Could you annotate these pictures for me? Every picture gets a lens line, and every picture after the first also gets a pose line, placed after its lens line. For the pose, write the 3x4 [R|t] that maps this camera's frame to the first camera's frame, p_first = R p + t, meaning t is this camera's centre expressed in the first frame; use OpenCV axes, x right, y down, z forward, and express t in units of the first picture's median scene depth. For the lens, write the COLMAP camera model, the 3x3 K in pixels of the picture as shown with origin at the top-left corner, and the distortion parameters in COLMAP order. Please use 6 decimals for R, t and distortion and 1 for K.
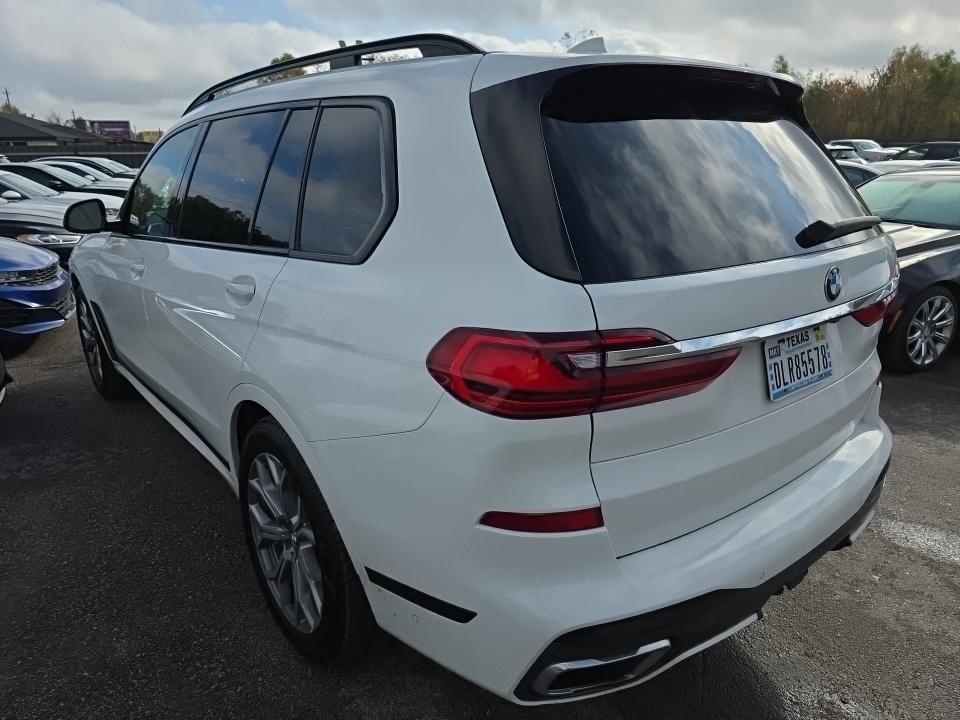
lens RADIAL K [[710.7, 0, 480.0], [0, 710.7, 360.0], [0, 0, 1]] dist [0.022436, 0.000711]
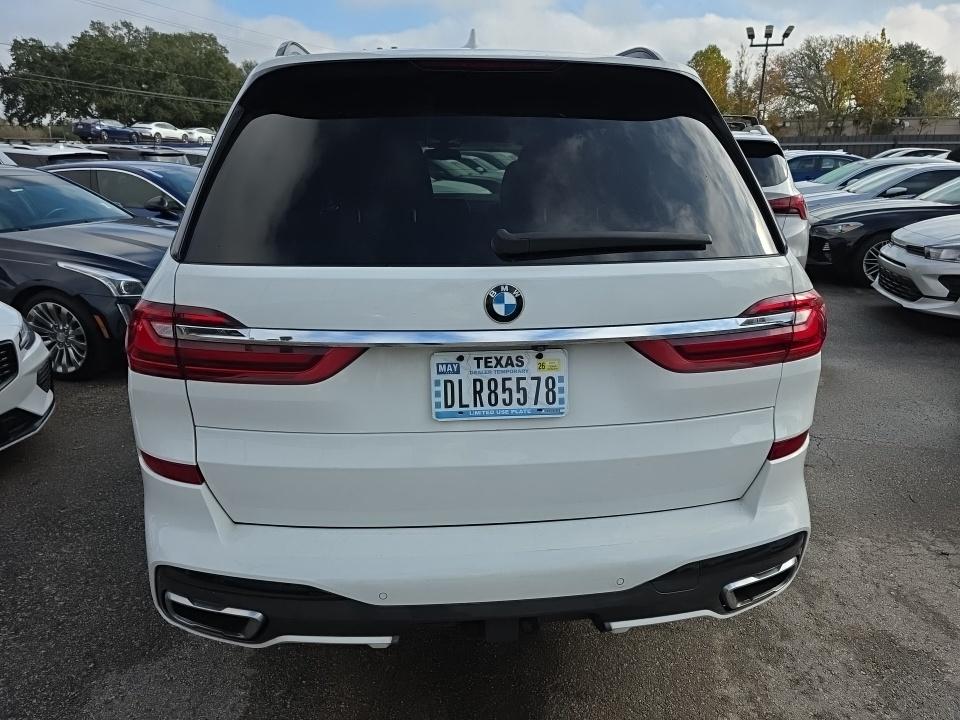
lens RADIAL K [[728.0, 0, 480.0], [0, 728.0, 360.0], [0, 0, 1]] dist [0.029049, 0.000227]
pose [[0.828104, 0.170195, -0.534113, 0.917469], [-0.171250, 0.984055, 0.048058, -0.071776], [0.533776, 0.051670, 0.844046, 0.214442]]
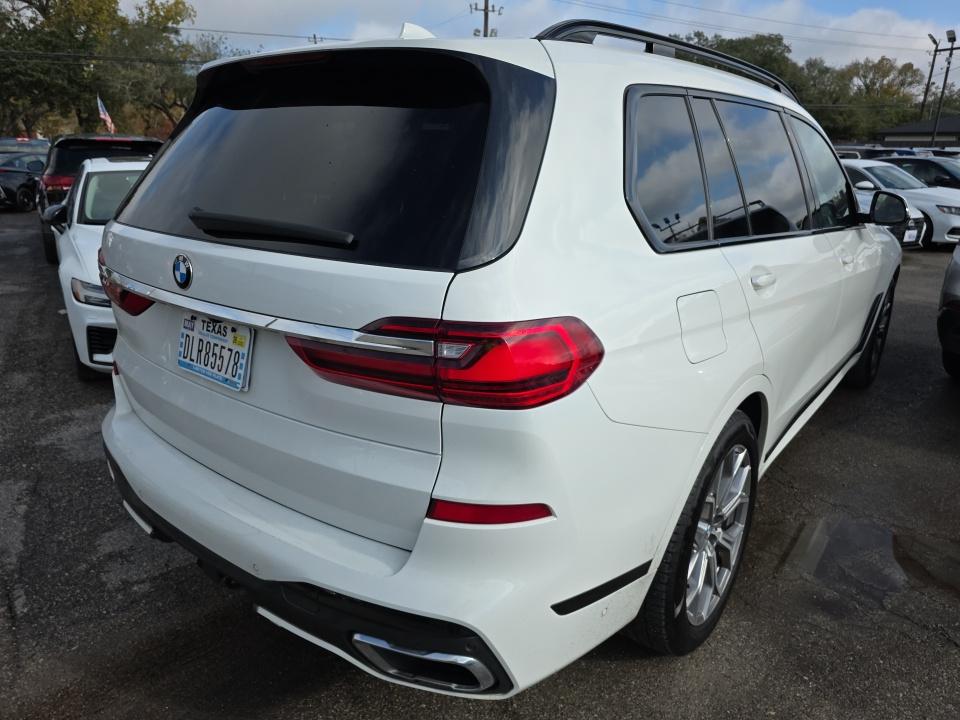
lens RADIAL K [[728.0, 0, 480.0], [0, 728.0, 360.0], [0, 0, 1]] dist [0.029049, 0.000227]
pose [[0.175217, 0.295540, -0.939125, 1.481565], [-0.303403, 0.923666, 0.234068, -0.339221], [0.936614, 0.243921, 0.251510, 1.105095]]
